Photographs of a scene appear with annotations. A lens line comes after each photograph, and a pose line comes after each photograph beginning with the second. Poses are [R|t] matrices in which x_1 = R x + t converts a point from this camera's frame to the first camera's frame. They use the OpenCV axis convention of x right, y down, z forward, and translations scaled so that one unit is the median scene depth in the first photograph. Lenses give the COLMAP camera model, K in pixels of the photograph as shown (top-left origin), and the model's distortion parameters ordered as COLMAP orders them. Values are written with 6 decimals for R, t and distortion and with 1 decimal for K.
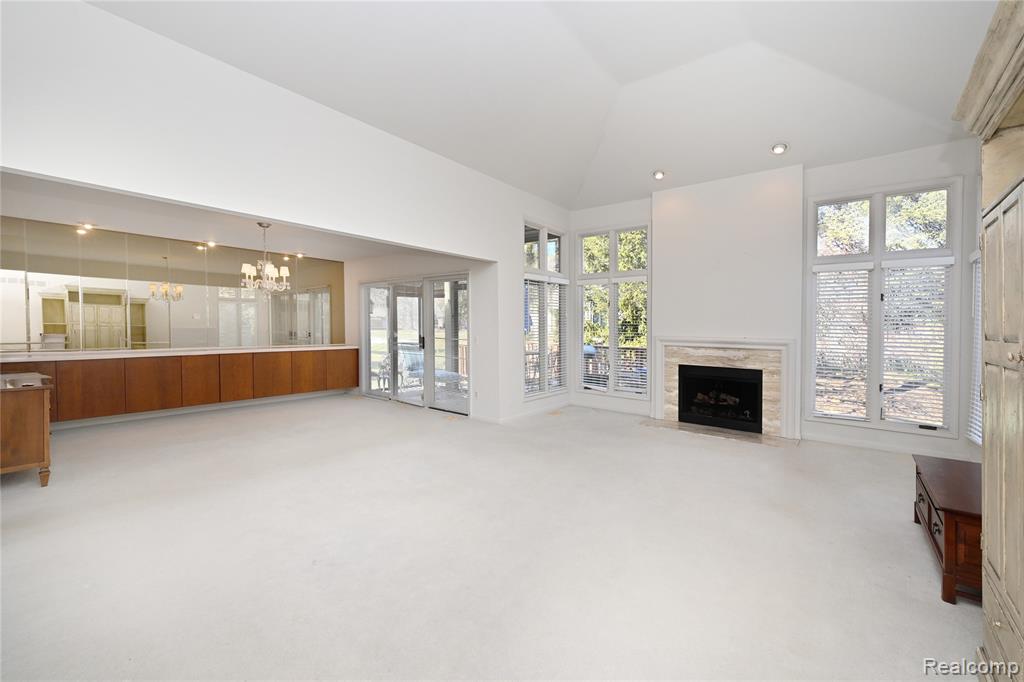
lens RADIAL K [[423.4, 0, 508.8], [0, 423.4, 334.6], [0, 0, 1]] dist [0.000195, -0.000072]
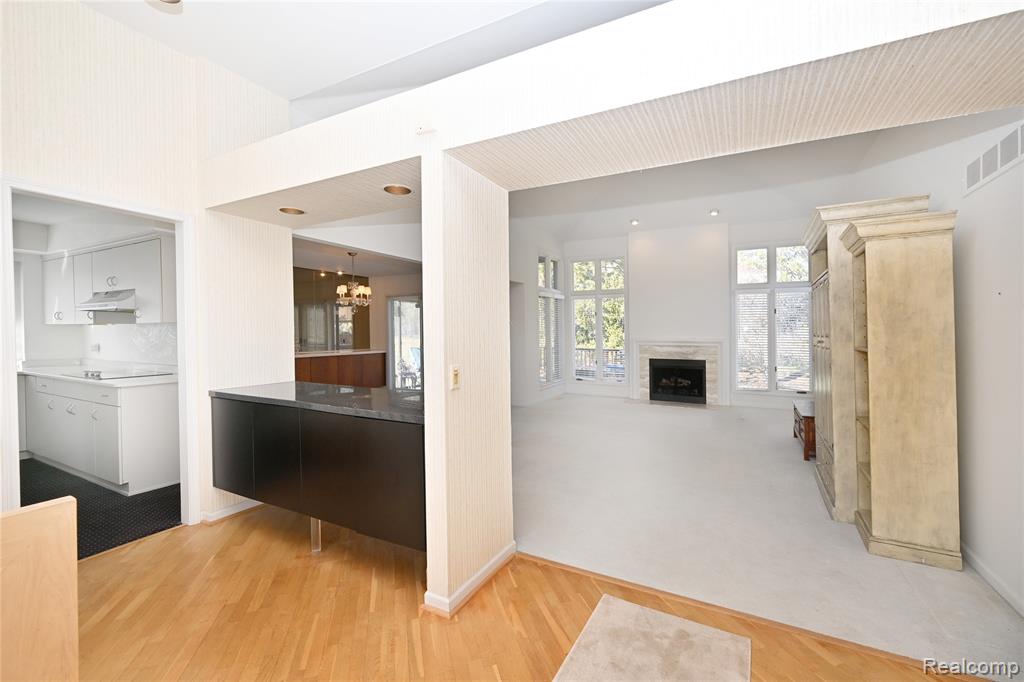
lens RADIAL K [[403.9, 0, 545.2], [0, 403.9, 335.0], [0, 0, 1]] dist [0.000476, 0.000016]
pose [[0.978789, -0.011680, 0.204538, -0.208817], [0.014158, 0.999843, -0.010660, 0.003295], [-0.204382, 0.013330, 0.978801, -0.231782]]
